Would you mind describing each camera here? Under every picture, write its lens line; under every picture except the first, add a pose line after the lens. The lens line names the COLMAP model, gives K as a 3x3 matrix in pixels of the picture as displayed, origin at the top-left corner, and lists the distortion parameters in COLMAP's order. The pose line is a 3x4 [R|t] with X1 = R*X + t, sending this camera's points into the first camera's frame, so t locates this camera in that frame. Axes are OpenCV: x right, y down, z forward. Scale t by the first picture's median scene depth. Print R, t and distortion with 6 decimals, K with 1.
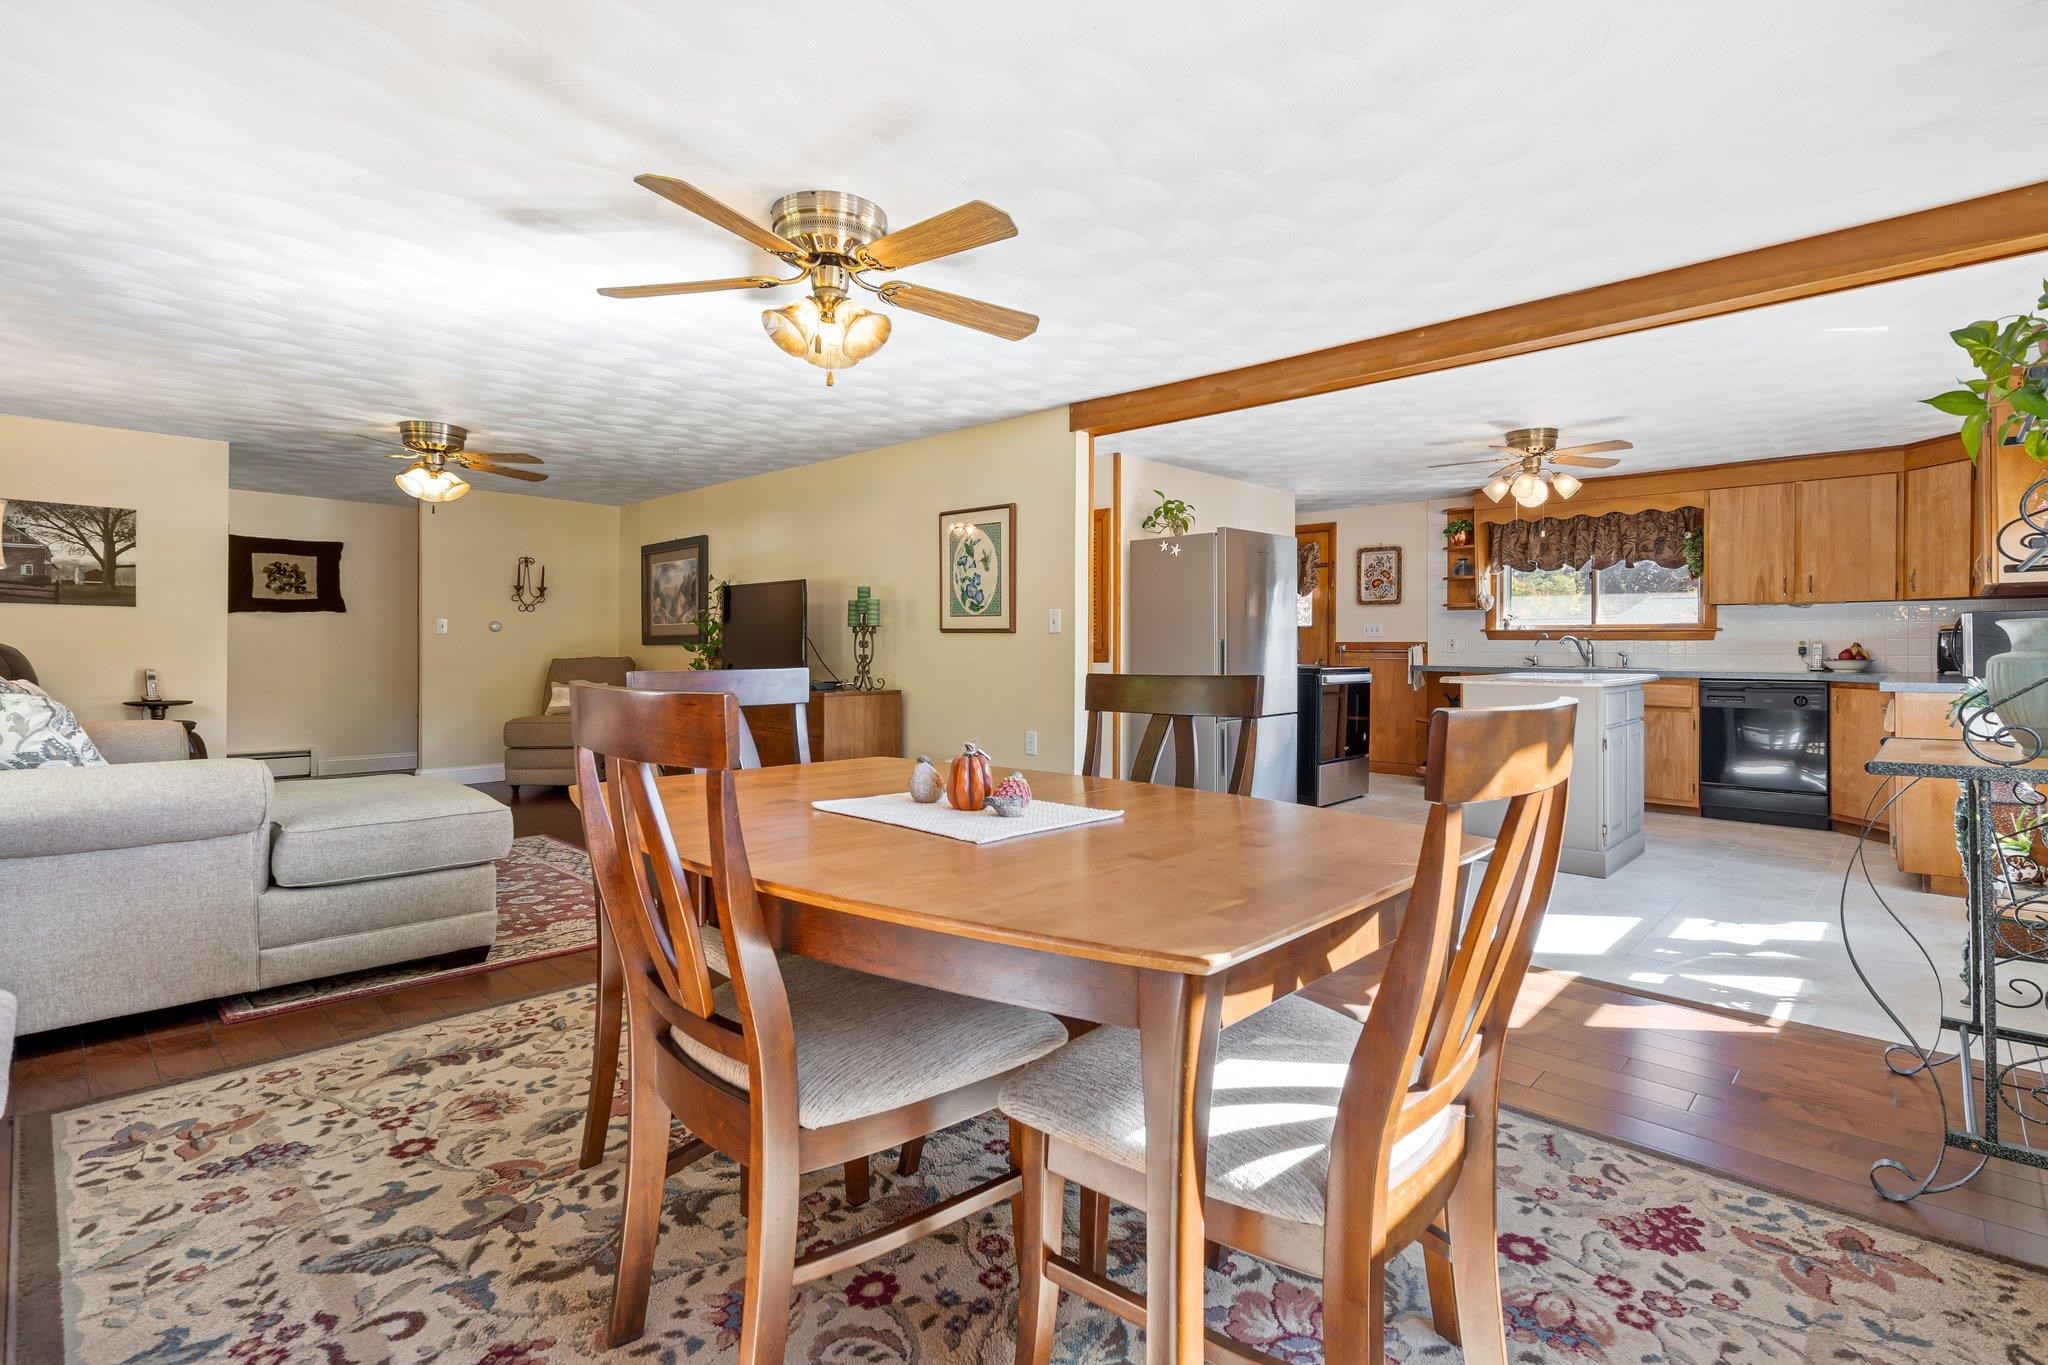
lens RADIAL K [[951.2, 0, 1025.3], [0, 951.2, 649.1], [0, 0, 1]] dist [-0.003219, -0.000302]
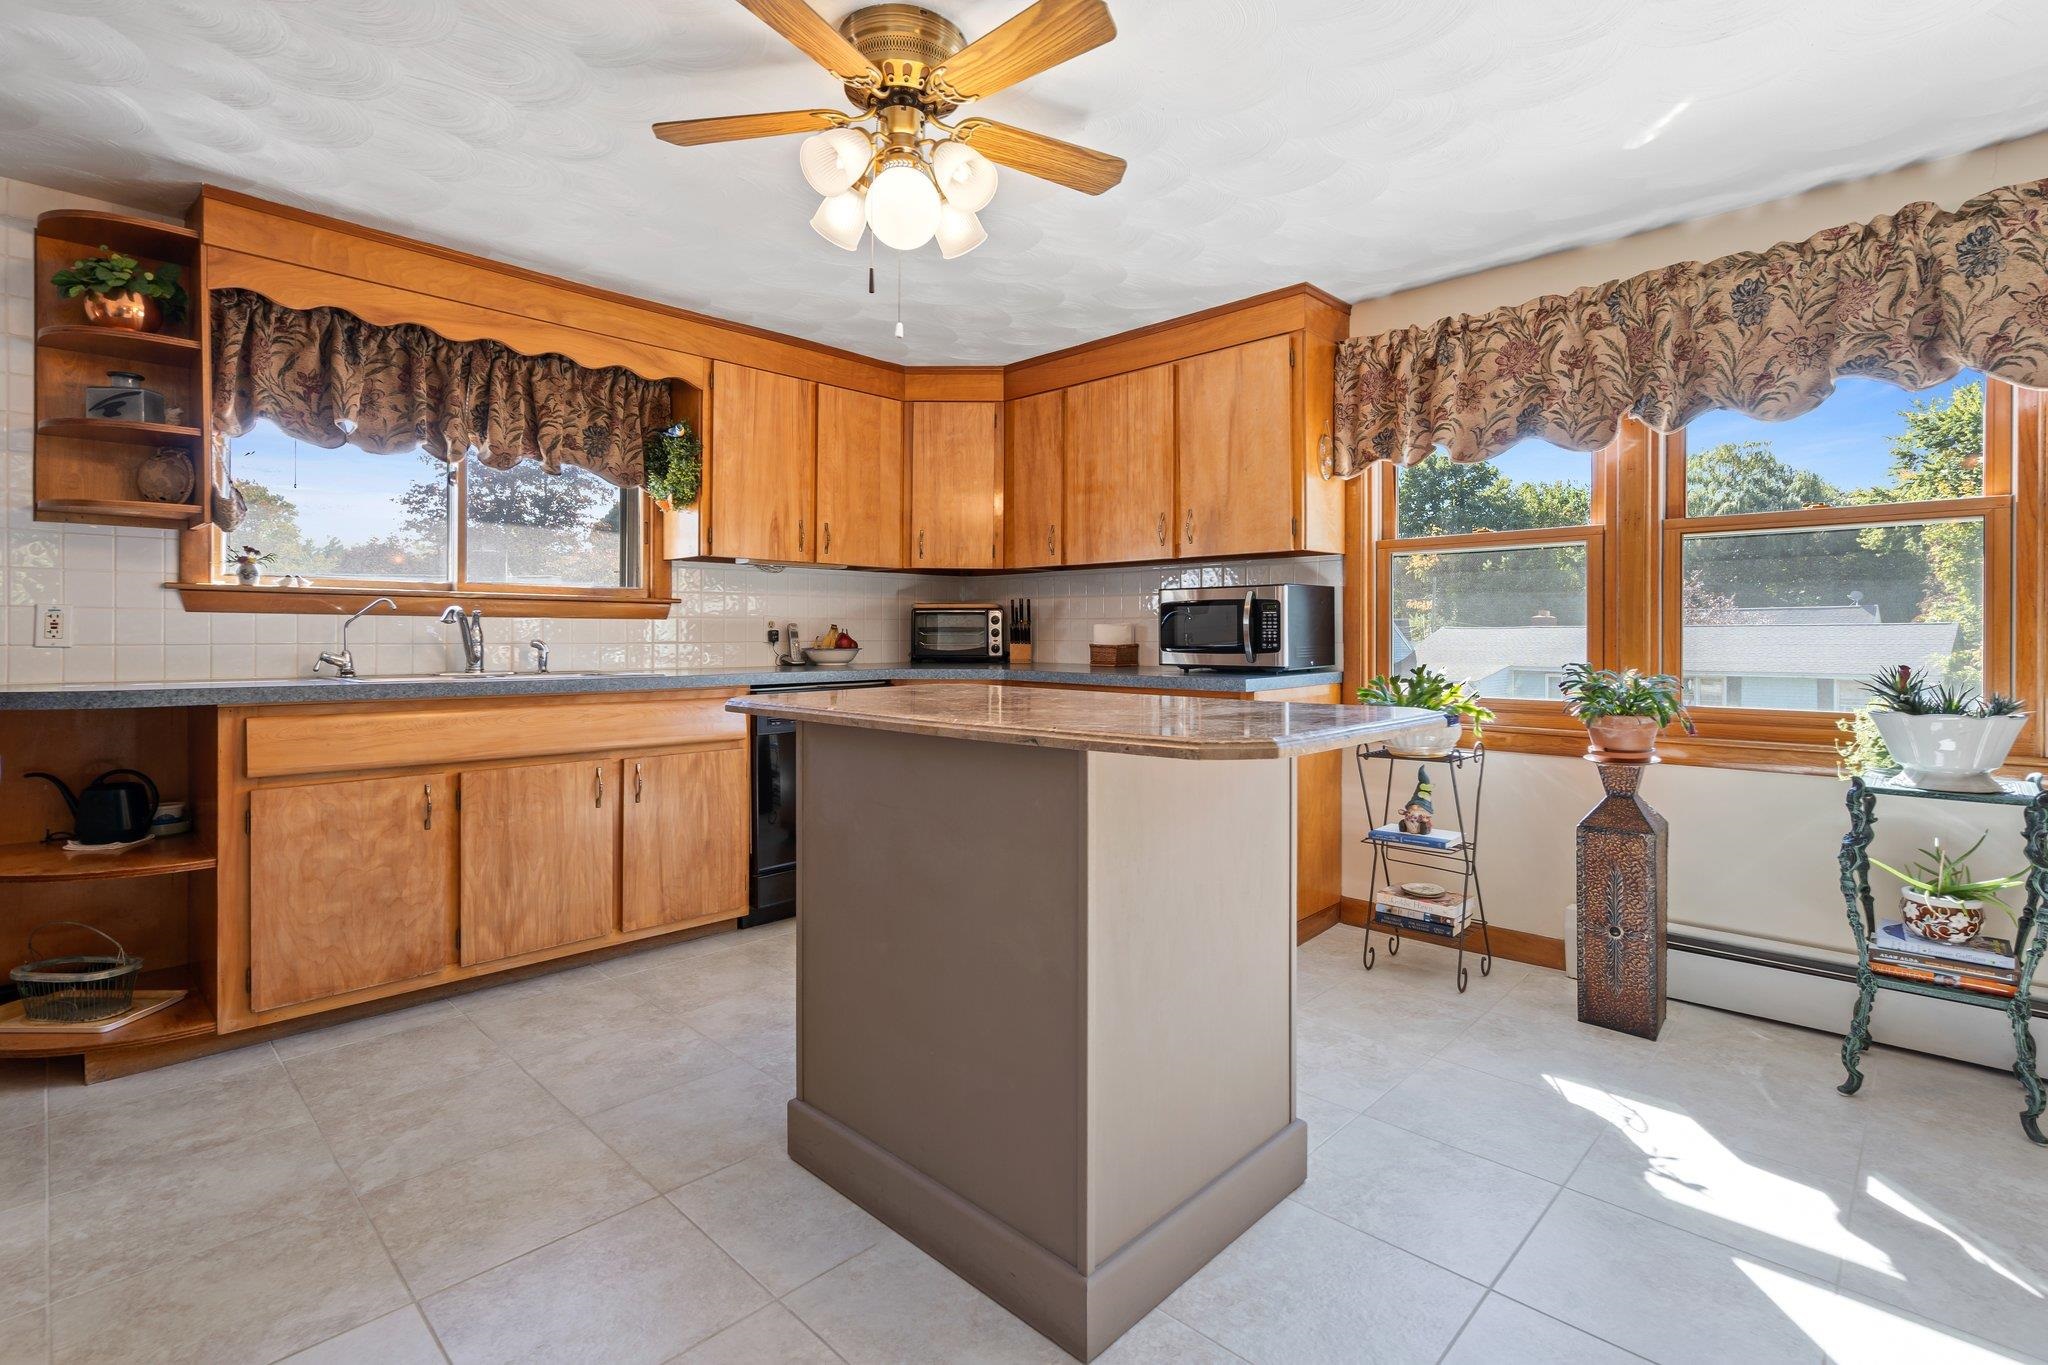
lens RADIAL K [[957.0, 0, 1020.4], [0, 957.0, 636.5], [0, 0, 1]] dist [-0.003719, -0.000641]
pose [[0.003191, -0.003017, 0.999990, 0.139914], [0.005801, 0.999979, 0.002999, 0.000821], [-0.999978, 0.005791, 0.003209, 0.820481]]
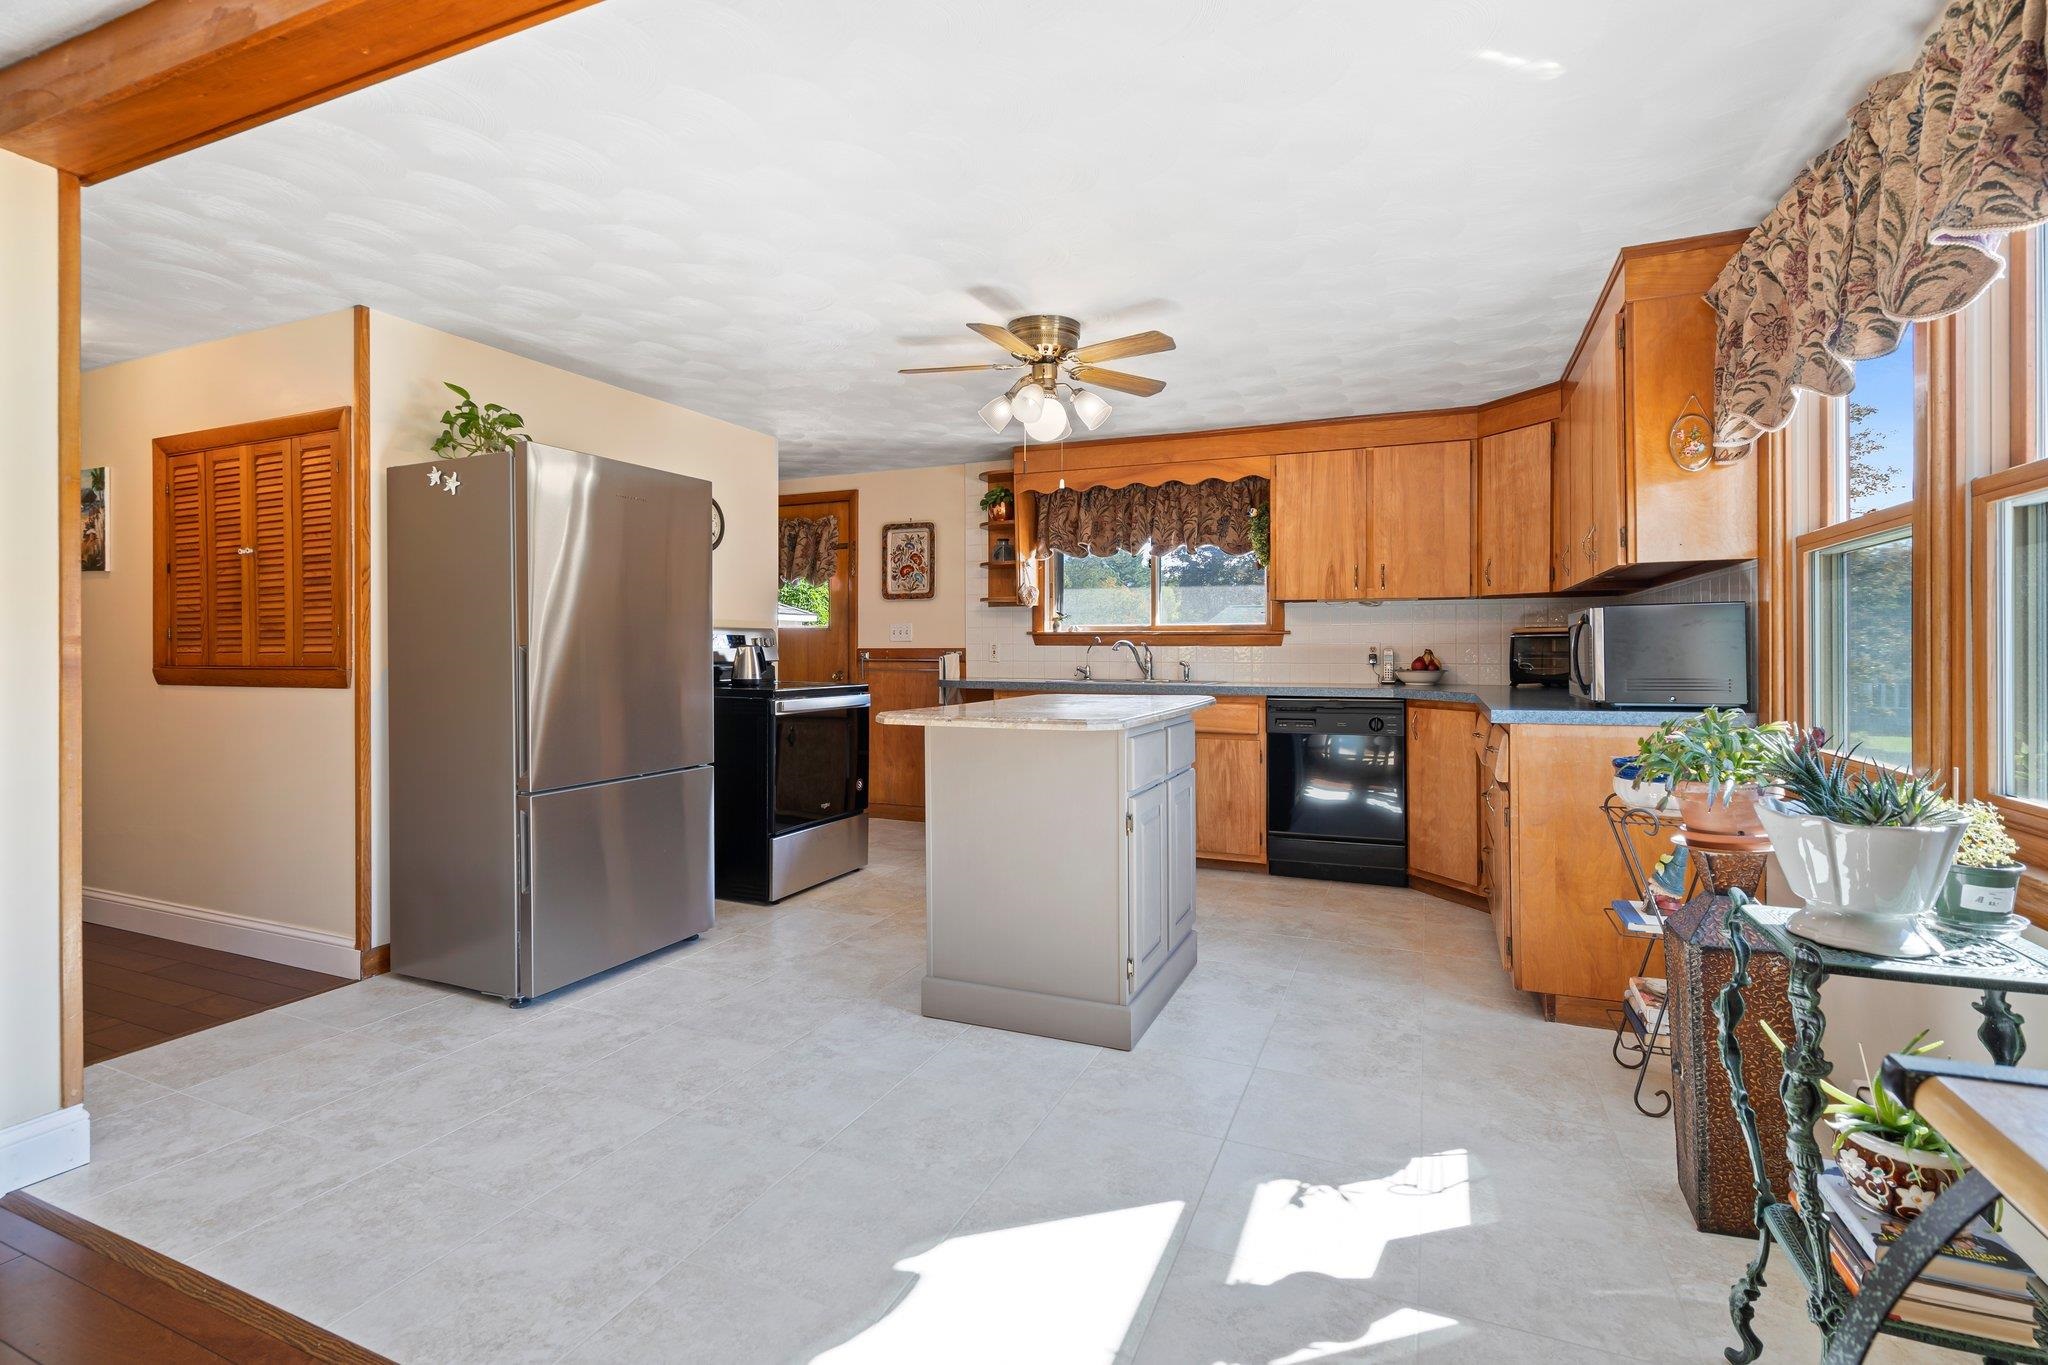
lens RADIAL K [[951.2, 0, 1025.3], [0, 951.2, 649.1], [0, 0, 1]] dist [-0.003219, -0.000302]
pose [[0.933380, -0.003407, 0.358873, 0.246325], [0.004783, 0.999984, -0.002946, -0.005703], [-0.358857, 0.004466, 0.933382, 0.343826]]
